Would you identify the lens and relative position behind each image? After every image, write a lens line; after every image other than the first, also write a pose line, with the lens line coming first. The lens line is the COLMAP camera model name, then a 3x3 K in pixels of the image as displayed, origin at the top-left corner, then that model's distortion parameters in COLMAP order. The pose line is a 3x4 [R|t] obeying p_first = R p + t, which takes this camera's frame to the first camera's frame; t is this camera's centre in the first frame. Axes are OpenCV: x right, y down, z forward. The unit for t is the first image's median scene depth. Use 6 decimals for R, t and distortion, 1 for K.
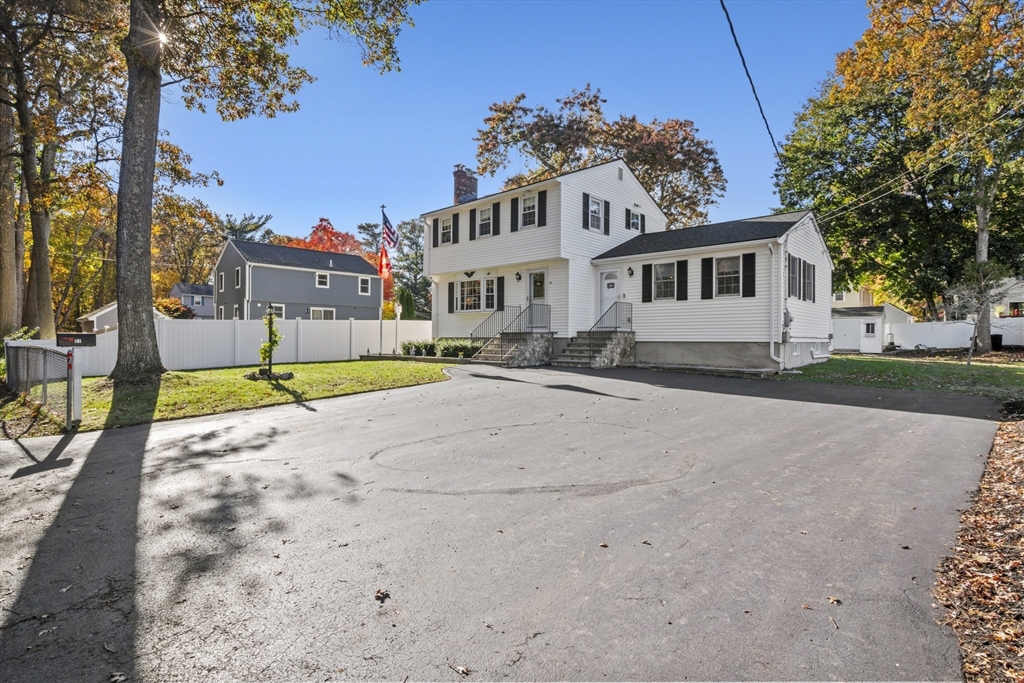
lens RADIAL K [[491.8, 0, 512.0], [0, 491.8, 341.5], [0, 0, 1]] dist [-0.031266, -0.000095]
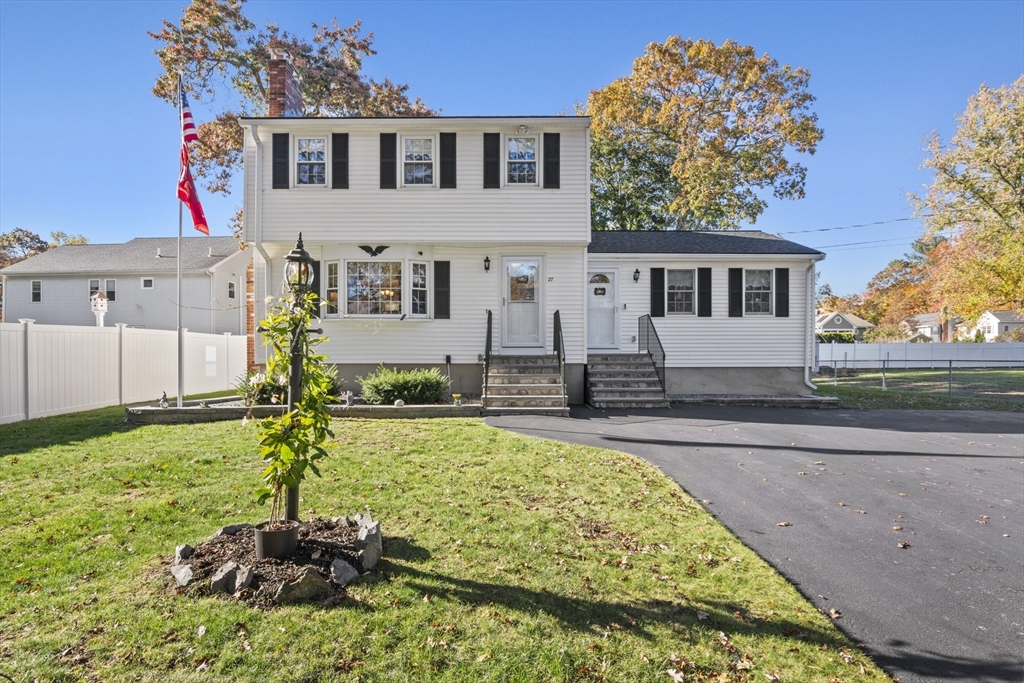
lens RADIAL K [[499.4, 0, 515.5], [0, 499.4, 358.6], [0, 0, 1]] dist [-0.026551, -0.000126]
pose [[0.722417, -0.007850, 0.691413, -0.439862], [0.009115, 0.999957, 0.001830, -0.017604], [-0.691397, 0.004980, 0.722458, 0.598352]]
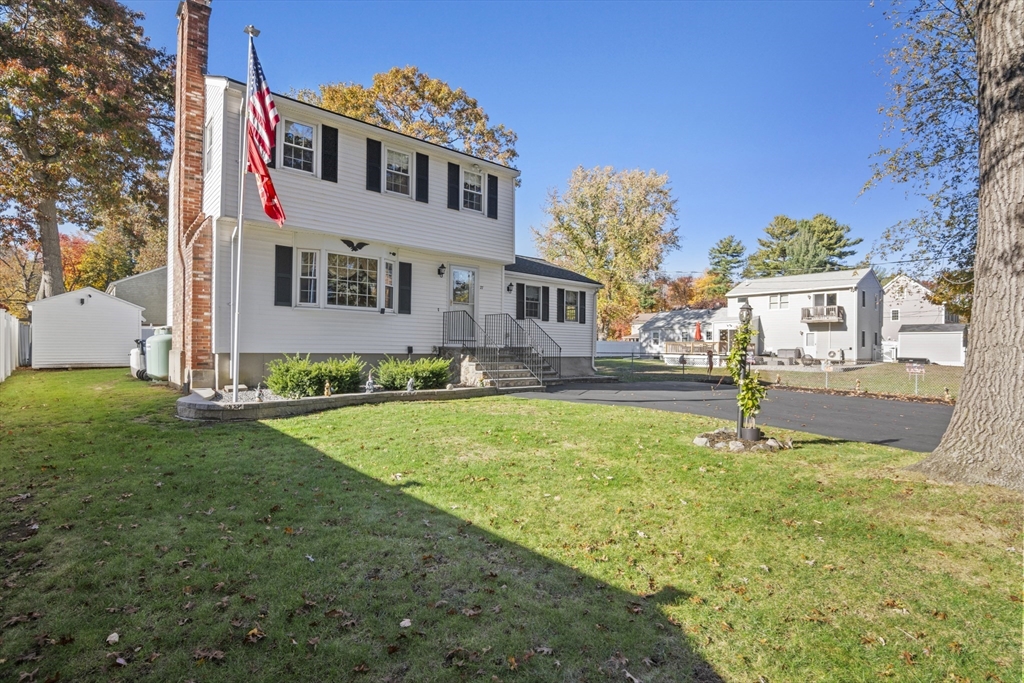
lens RADIAL K [[491.8, 0, 512.0], [0, 491.8, 341.5], [0, 0, 1]] dist [-0.031266, -0.000095]
pose [[0.098759, 0.011407, 0.995046, -0.783892], [-0.002943, 0.999933, -0.011170, -0.021722], [-0.995107, -0.001825, 0.098786, 0.931491]]
